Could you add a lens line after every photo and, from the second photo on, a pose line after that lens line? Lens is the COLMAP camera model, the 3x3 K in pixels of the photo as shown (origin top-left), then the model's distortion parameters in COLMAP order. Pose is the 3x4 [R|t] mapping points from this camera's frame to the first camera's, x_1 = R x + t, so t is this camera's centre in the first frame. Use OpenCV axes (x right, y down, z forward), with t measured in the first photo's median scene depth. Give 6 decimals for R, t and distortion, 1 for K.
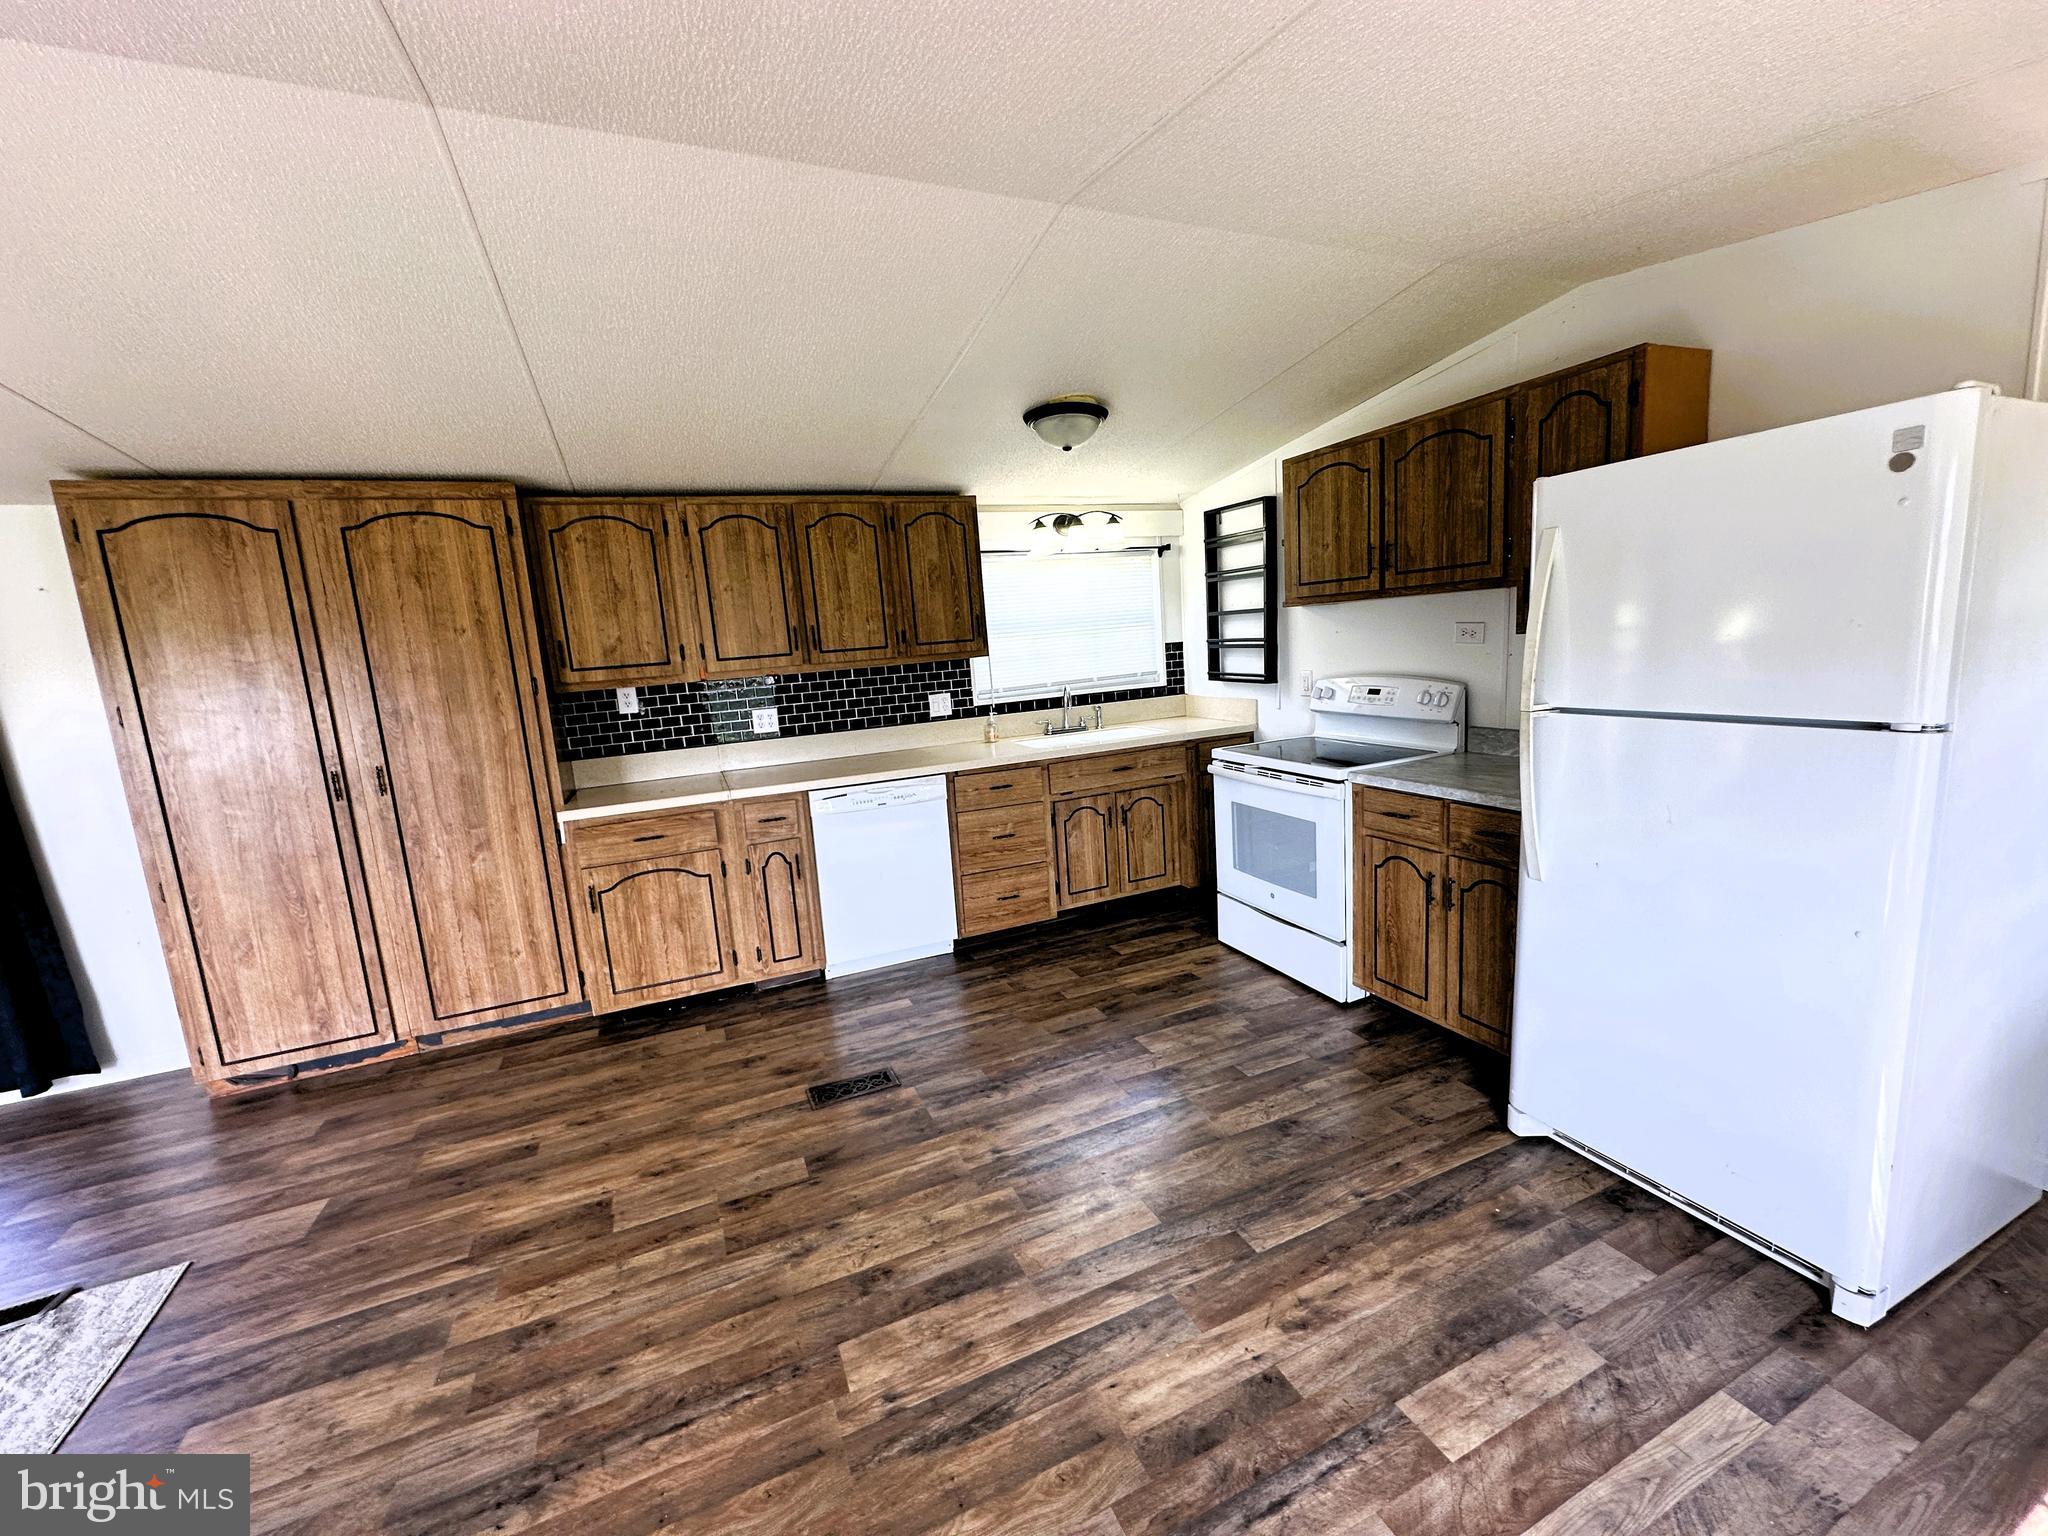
lens RADIAL K [[817.2, 0, 1025.3], [0, 817.2, 764.5], [0, 0, 1]] dist [-0.004949, 0.001262]
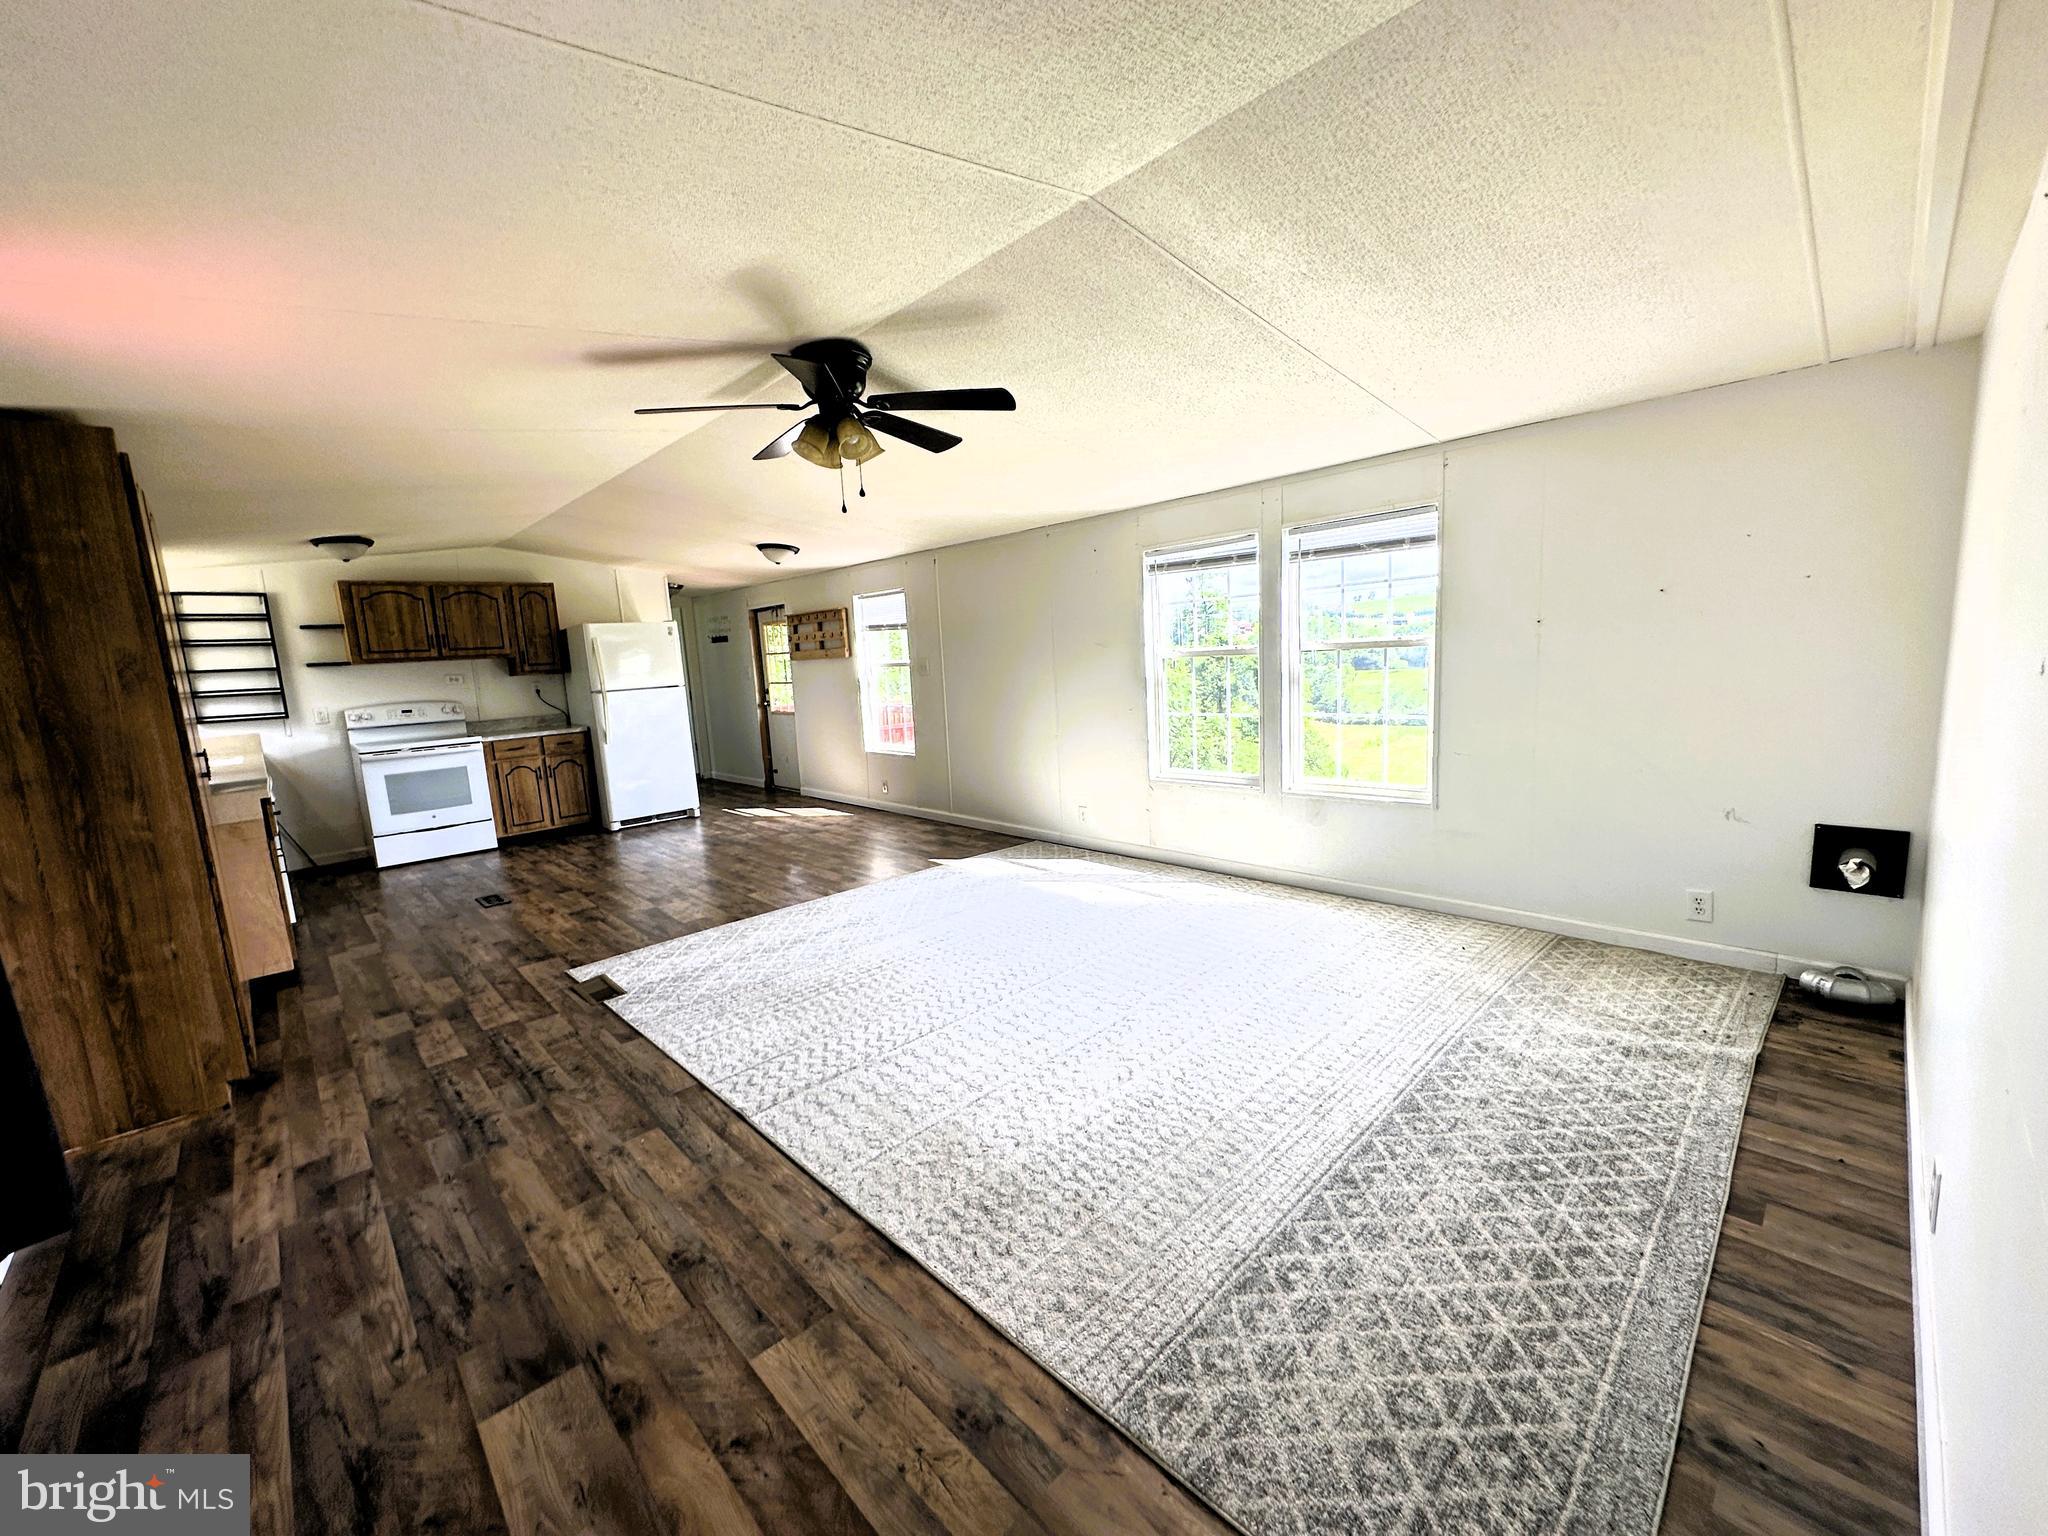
lens RADIAL K [[817.2, 0, 1022.8], [0, 817.2, 767.3], [0, 0, 1]] dist [-0.004949, 0.001262]
pose [[-0.335854, -0.050651, 0.940551, -2.147220], [0.222439, 0.966044, 0.131452, 0.122331], [-0.915272, 0.253364, -0.313183, 0.380758]]
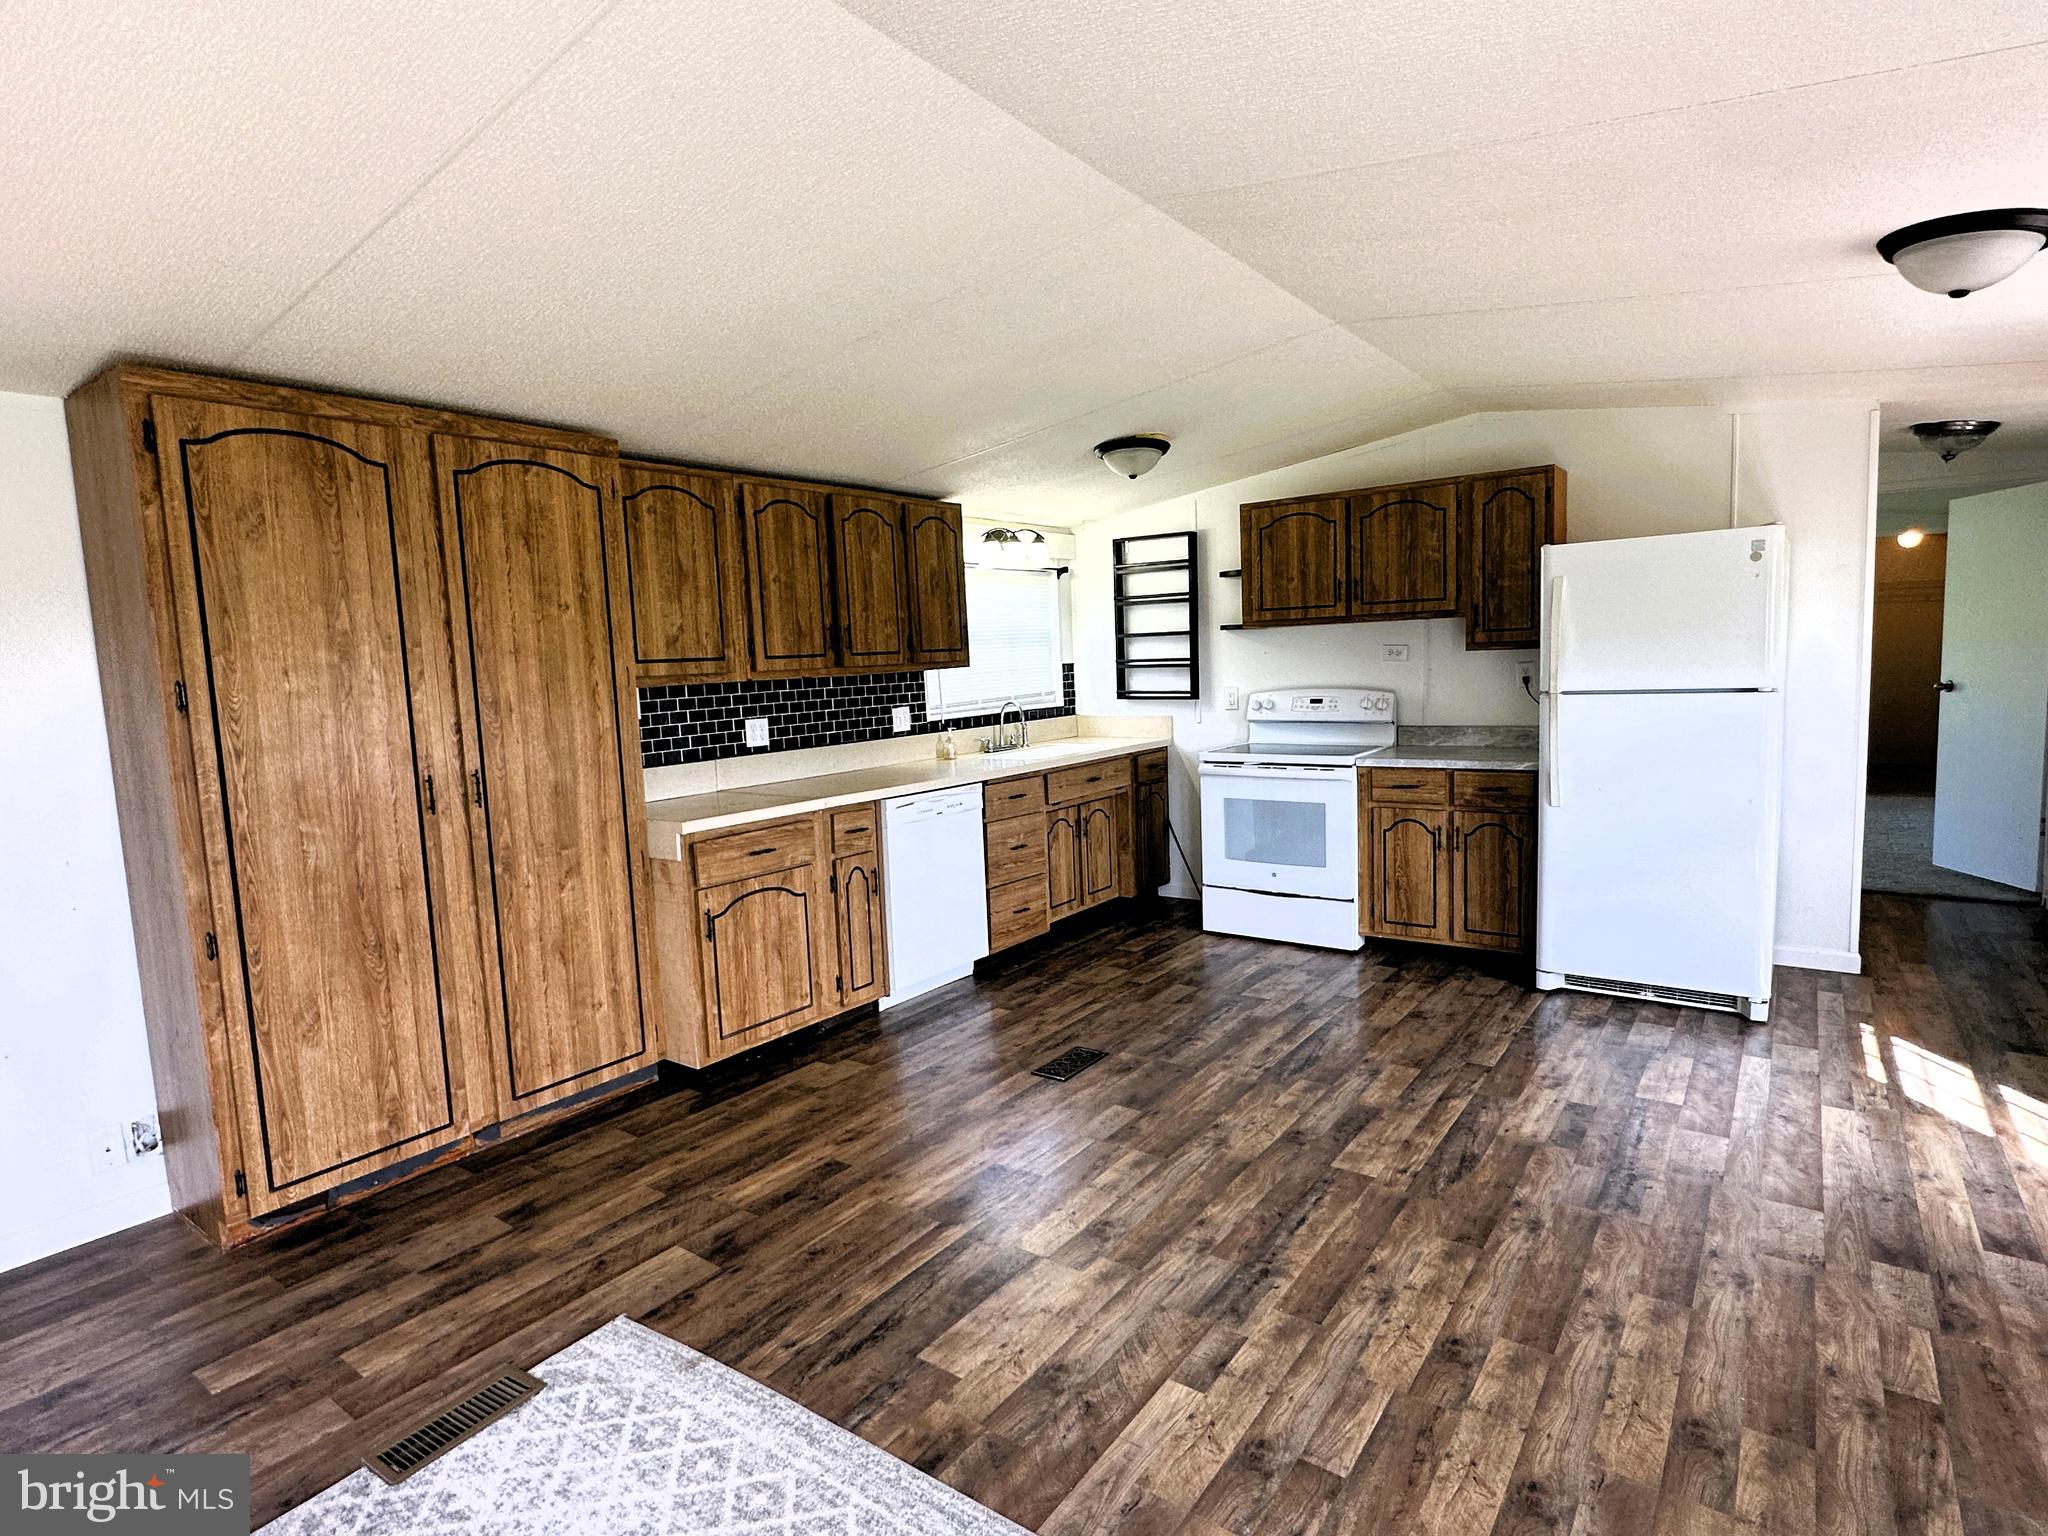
lens RADIAL K [[1060.9, 0, 1019.1], [0, 1060.9, 767.5], [0, 0, 1]] dist [-0.005318, 0.001622]
pose [[0.867447, -0.018918, 0.497169, -0.860210], [0.059121, 0.996116, -0.065251, 0.099170], [-0.494004, 0.085995, 0.865197, -0.147511]]
